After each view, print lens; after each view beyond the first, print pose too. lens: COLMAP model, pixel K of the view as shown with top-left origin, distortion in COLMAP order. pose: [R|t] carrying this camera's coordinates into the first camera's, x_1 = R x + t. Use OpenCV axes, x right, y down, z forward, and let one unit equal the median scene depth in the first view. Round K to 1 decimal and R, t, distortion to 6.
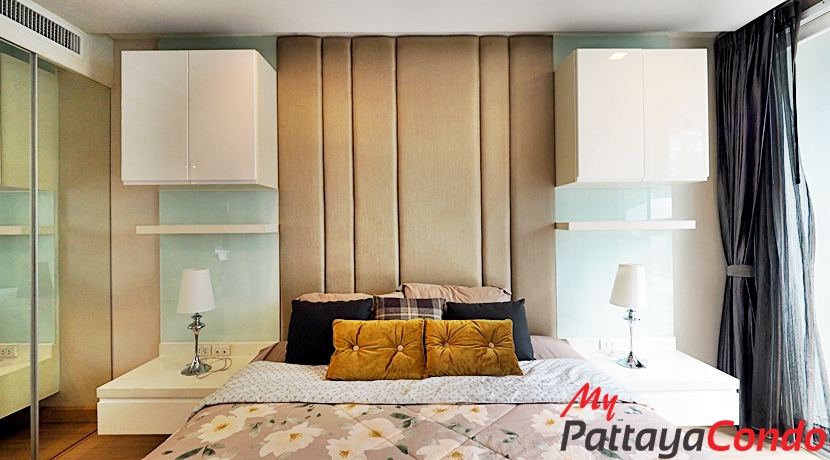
lens RADIAL K [[349.0, 0, 417.9], [0, 349.0, 223.8], [0, 0, 1]] dist [-0.001622, -0.003783]
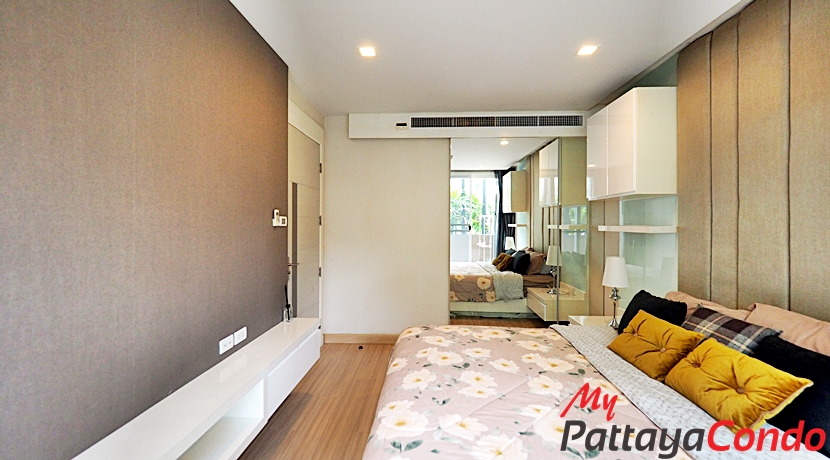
lens RADIAL K [[349.0, 0, 417.2], [0, 349.0, 225.6], [0, 0, 1]] dist [-0.001622, -0.003783]
pose [[-0.053786, 0.016175, -0.998421, 0.809389], [0.007399, 0.999848, 0.015800, -0.025344], [0.998525, -0.006537, -0.053898, 0.268466]]
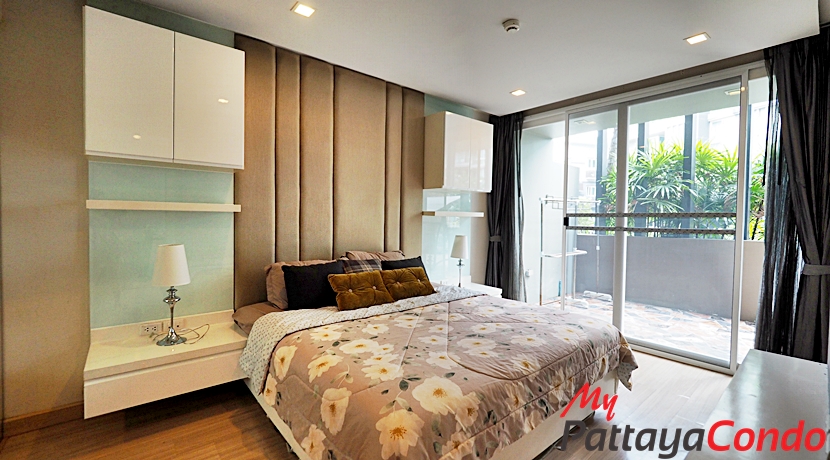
lens RADIAL K [[349.0, 0, 418.4], [0, 349.0, 225.7], [0, 0, 1]] dist [-0.001622, -0.003783]
pose [[0.770326, 0.005808, 0.637623, -0.721813], [-0.029122, 0.999236, 0.026081, 0.024978], [-0.636984, -0.038660, 0.769907, -0.257519]]
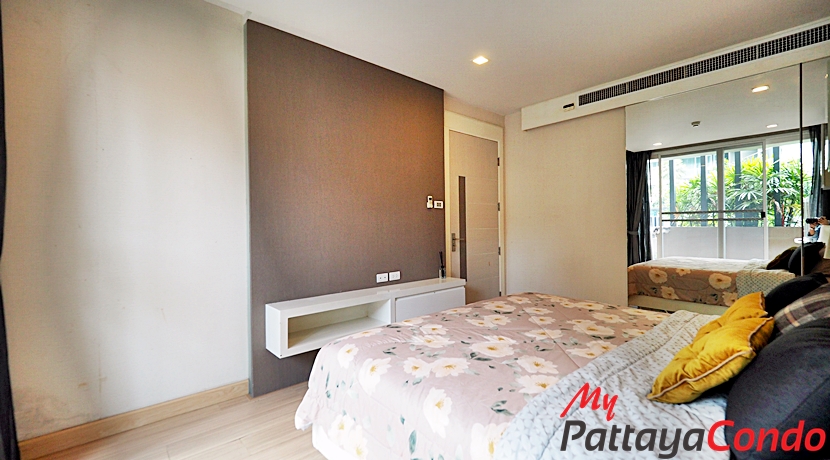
lens RADIAL K [[349.0, 0, 416.3], [0, 349.0, 229.6], [0, 0, 1]] dist [-0.001622, -0.003783]
pose [[-0.758552, 0.026016, -0.651094, 0.786709], [0.029660, 0.999546, 0.005384, 0.081554], [0.650938, -0.015227, -0.758978, 0.921795]]
